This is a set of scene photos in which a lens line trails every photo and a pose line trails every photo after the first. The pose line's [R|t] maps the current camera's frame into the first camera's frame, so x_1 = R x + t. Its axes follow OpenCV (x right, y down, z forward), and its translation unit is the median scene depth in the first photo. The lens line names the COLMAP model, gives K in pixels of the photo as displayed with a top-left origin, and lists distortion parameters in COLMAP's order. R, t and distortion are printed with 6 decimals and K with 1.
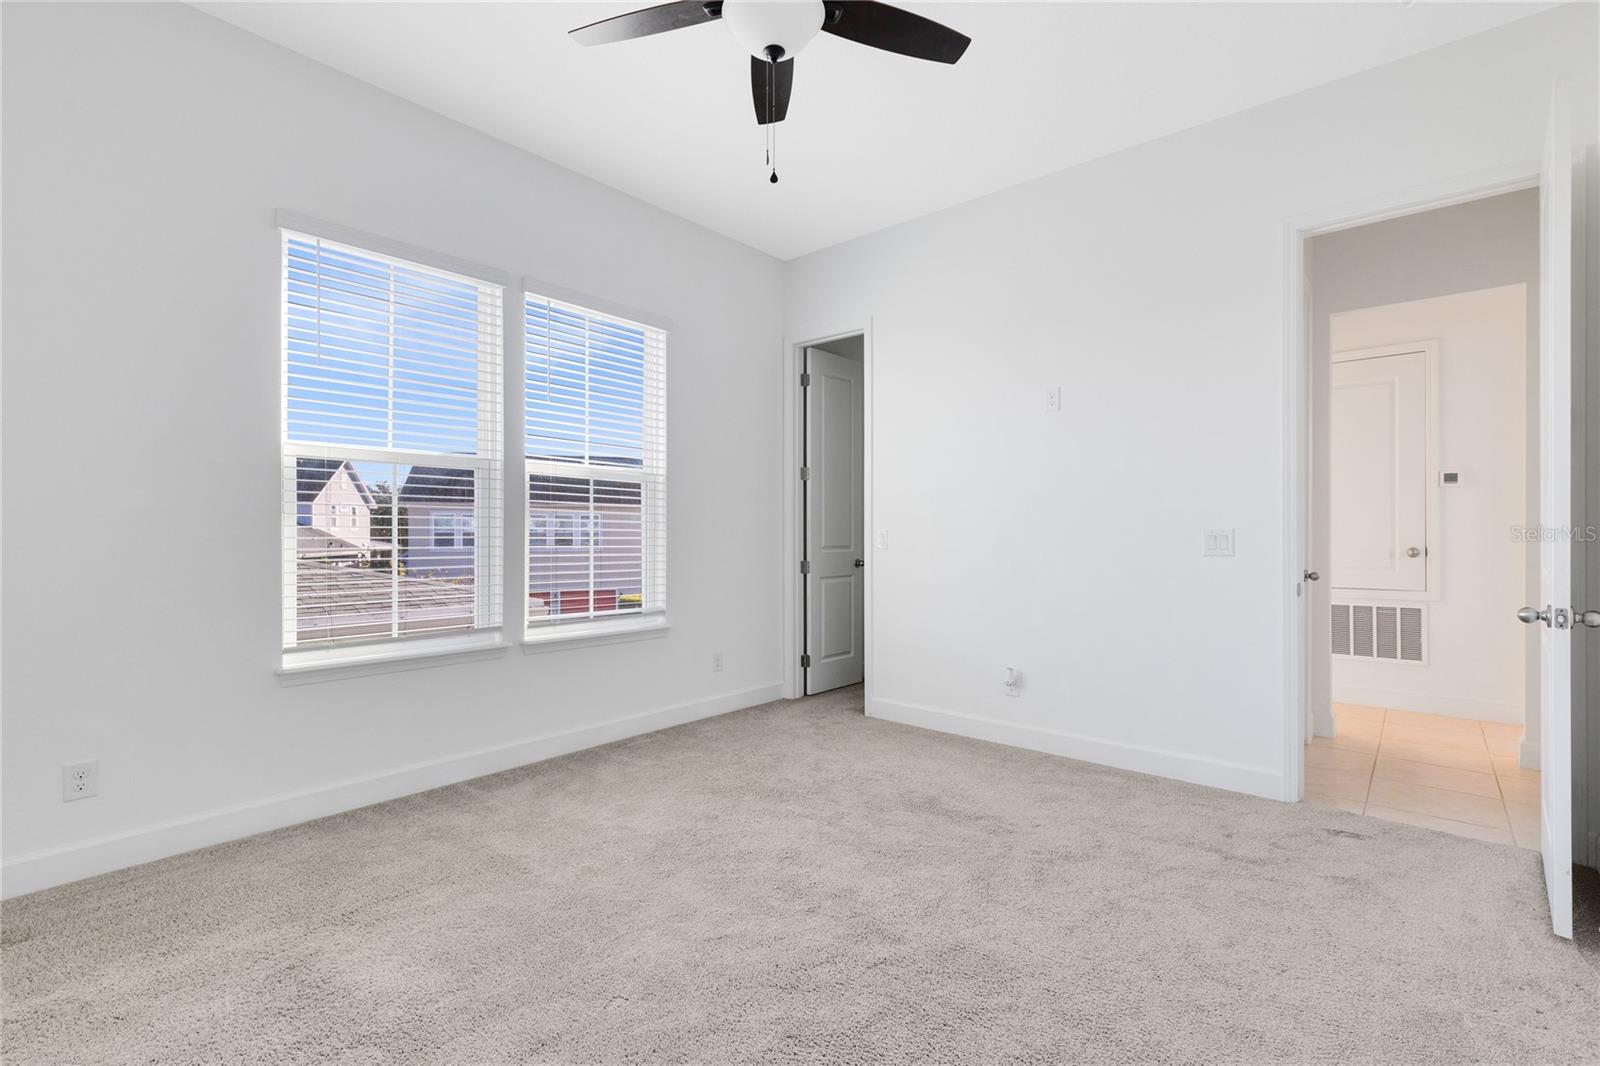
lens RADIAL K [[733.7, 0, 810.7], [0, 733.7, 531.1], [0, 0, 1]] dist [0.008074, -0.000883]
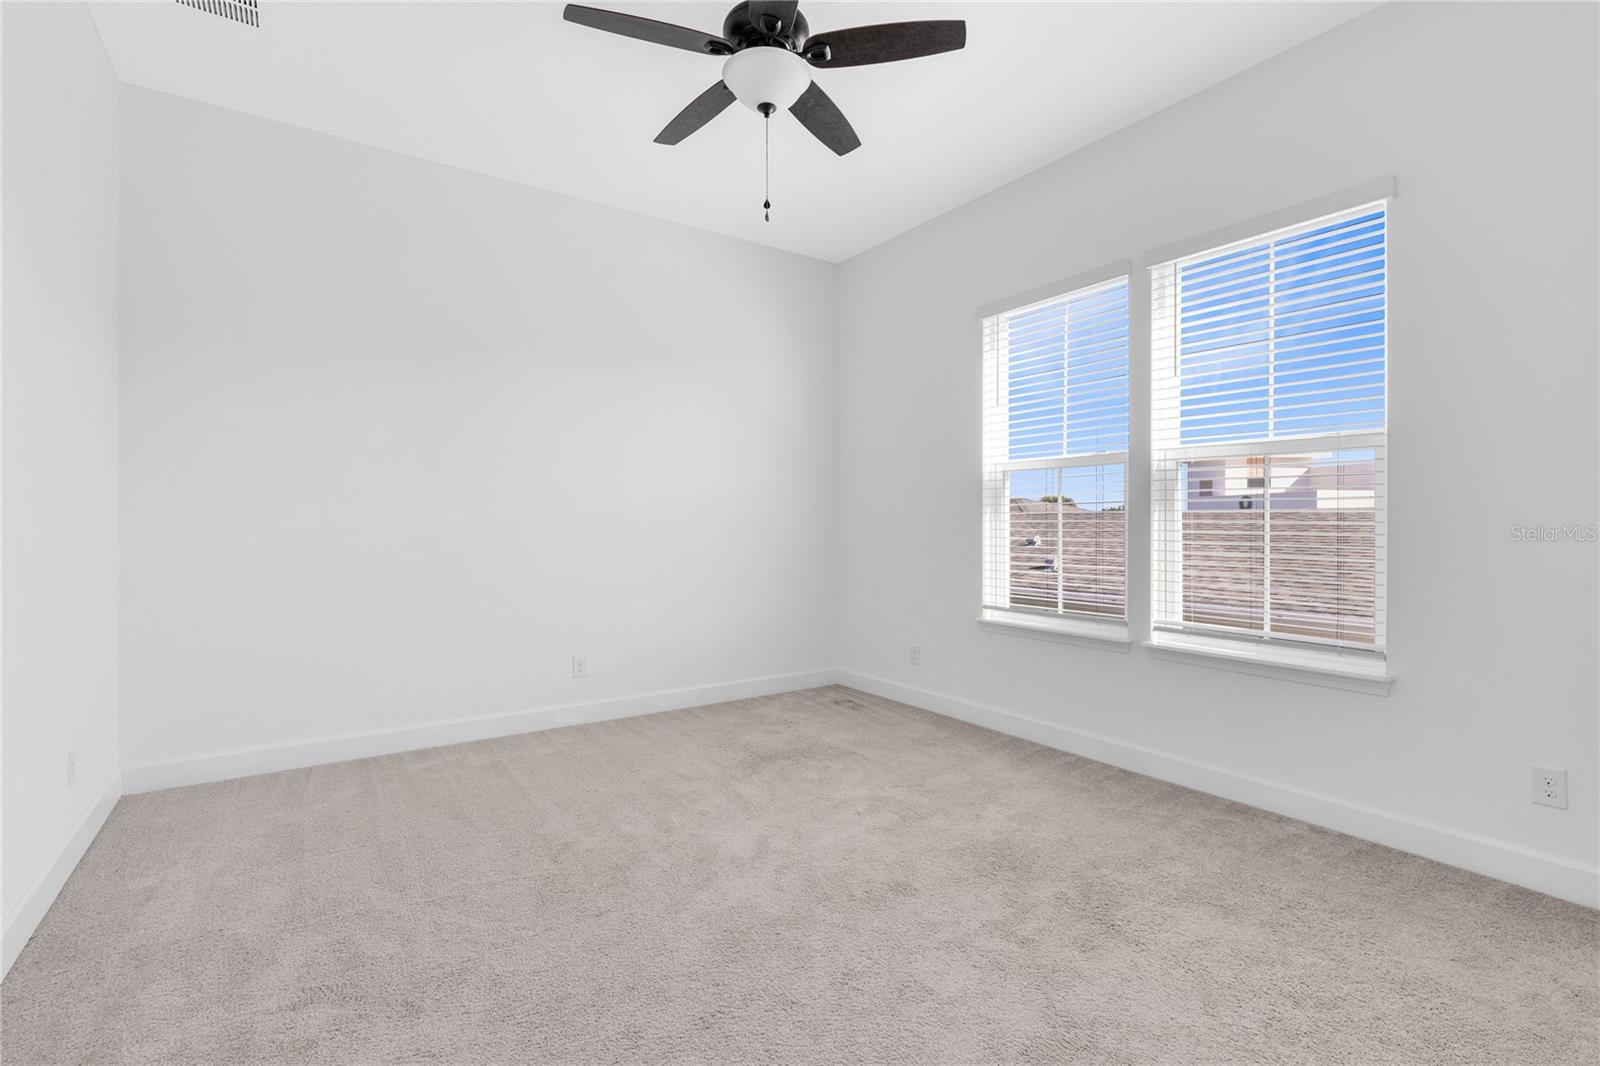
lens RADIAL K [[733.7, 0, 813.9], [0, 733.7, 531.8], [0, 0, 1]] dist [0.008074, -0.000883]
pose [[-0.256922, -0.001856, -0.966430, 0.683383], [-0.009380, 0.999956, 0.000573, 0.014301], [0.966387, 0.009213, -0.256928, 0.916480]]
